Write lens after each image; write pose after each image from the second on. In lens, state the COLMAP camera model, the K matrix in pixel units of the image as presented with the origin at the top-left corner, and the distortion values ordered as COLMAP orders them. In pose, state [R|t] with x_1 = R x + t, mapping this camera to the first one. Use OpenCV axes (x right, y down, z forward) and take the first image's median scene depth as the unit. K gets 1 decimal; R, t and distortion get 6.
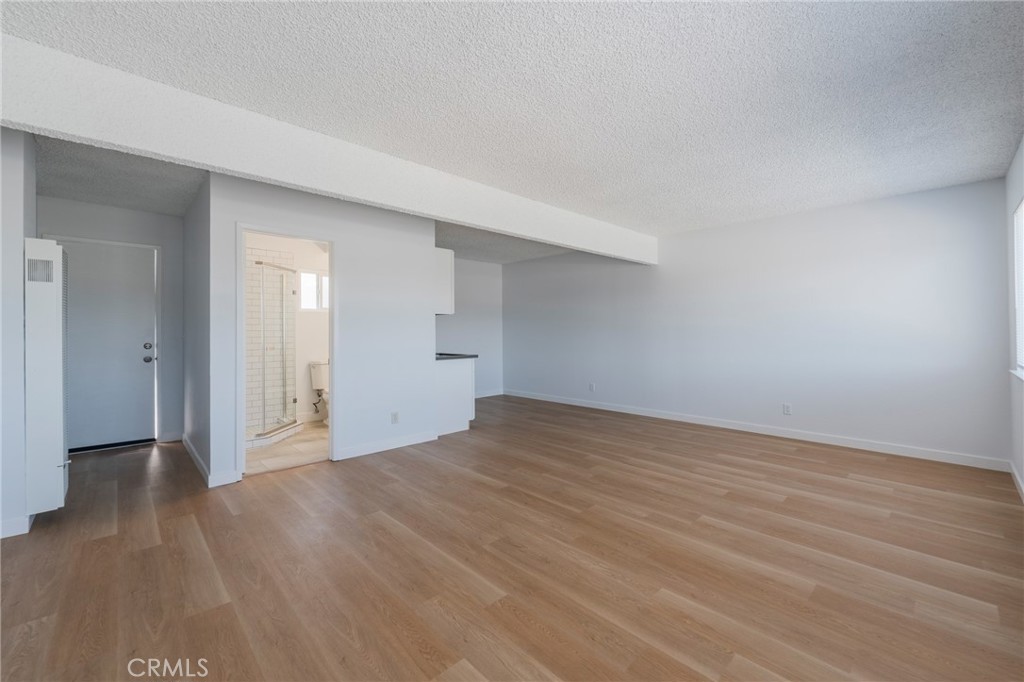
lens RADIAL K [[412.9, 0, 505.7], [0, 412.9, 332.6], [0, 0, 1]] dist [-0.001465, -0.000667]
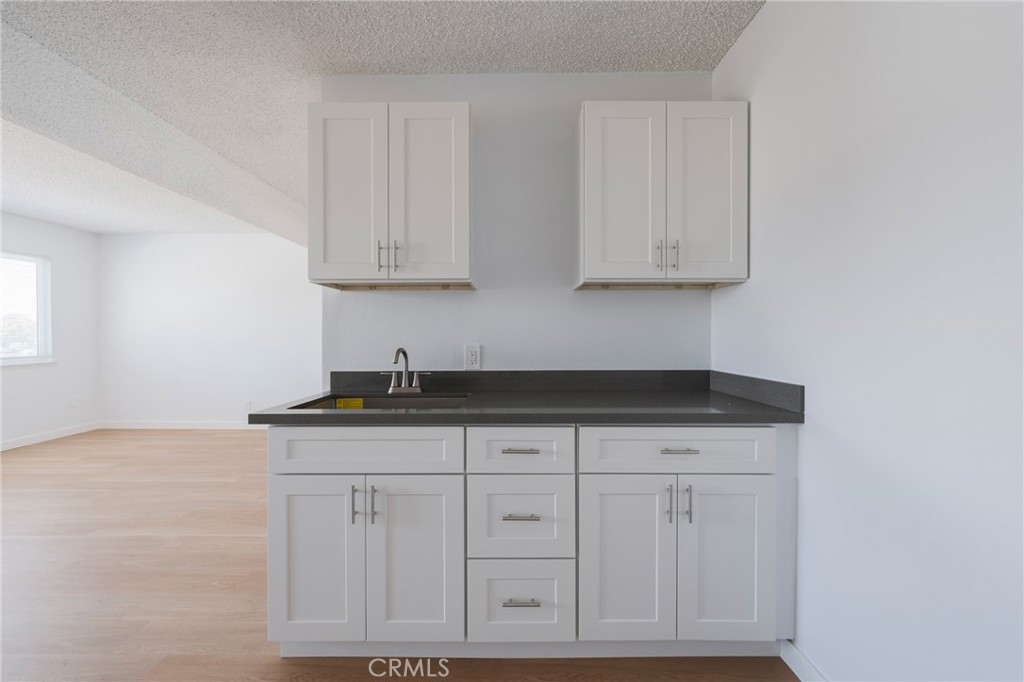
lens RADIAL K [[412.9, 0, 513.7], [0, 412.9, 338.0], [0, 0, 1]] dist [-0.001465, -0.000667]
pose [[-0.679346, 0.012511, -0.733712, 0.022041], [0.004623, 0.999908, 0.012770, 0.001290], [0.733804, 0.005284, -0.679341, 2.278492]]
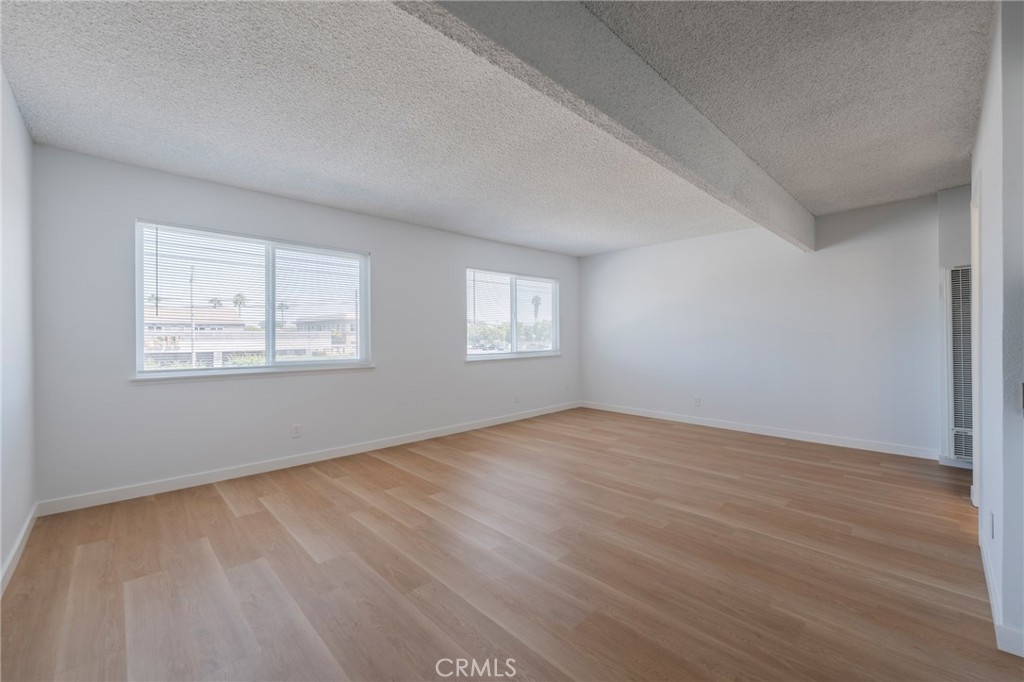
lens RADIAL K [[412.9, 0, 515.4], [0, 412.9, 337.0], [0, 0, 1]] dist [-0.001465, -0.000667]
pose [[-0.999465, 0.010271, -0.031041, 0.368781], [0.010100, 0.999933, 0.005668, -0.002729], [0.031097, 0.005351, -0.999502, 2.074591]]
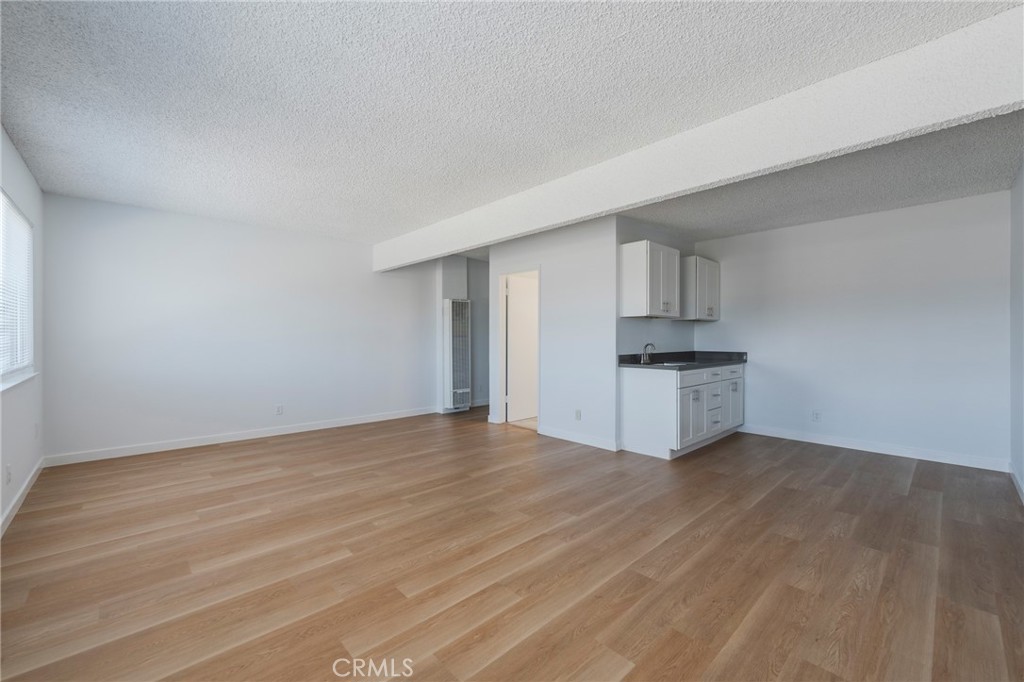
lens RADIAL K [[412.9, 0, 511.1], [0, 412.9, 343.0], [0, 0, 1]] dist [-0.001465, -0.000667]
pose [[0.008229, 0.019704, -0.999772, 1.186026], [-0.004142, 0.999798, 0.019670, -0.004747], [0.999958, 0.003980, 0.008309, 1.187774]]
